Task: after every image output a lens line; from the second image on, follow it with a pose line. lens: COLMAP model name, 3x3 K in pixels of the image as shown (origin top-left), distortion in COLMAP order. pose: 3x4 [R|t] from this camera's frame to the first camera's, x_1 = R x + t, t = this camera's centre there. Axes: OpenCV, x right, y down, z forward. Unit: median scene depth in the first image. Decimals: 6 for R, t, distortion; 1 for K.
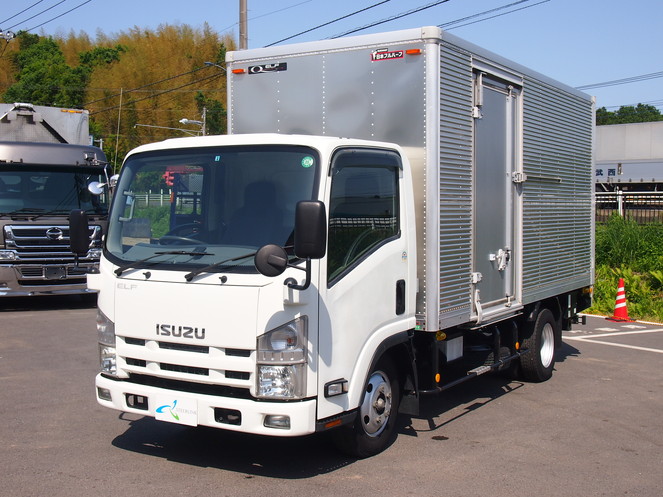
lens RADIAL K [[922.1, 0, 333.9], [0, 922.1, 249.7], [0, 0, 1]] dist [-0.109243, 0.000000]
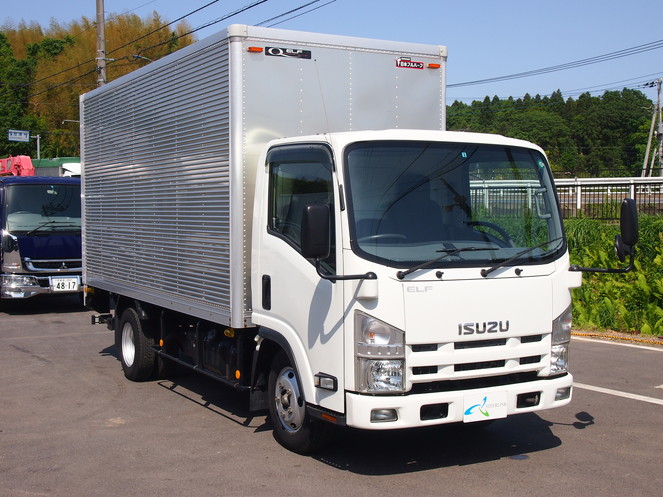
lens RADIAL K [[913.0, 0, 323.3], [0, 913.0, 265.0], [0, 0, 1]] dist [-0.088775, 0.000000]
pose [[0.480807, -0.047773, 0.875524, -1.082484], [0.031012, 0.998816, 0.037469, -0.020788], [-0.876278, 0.009137, 0.481719, 0.658633]]
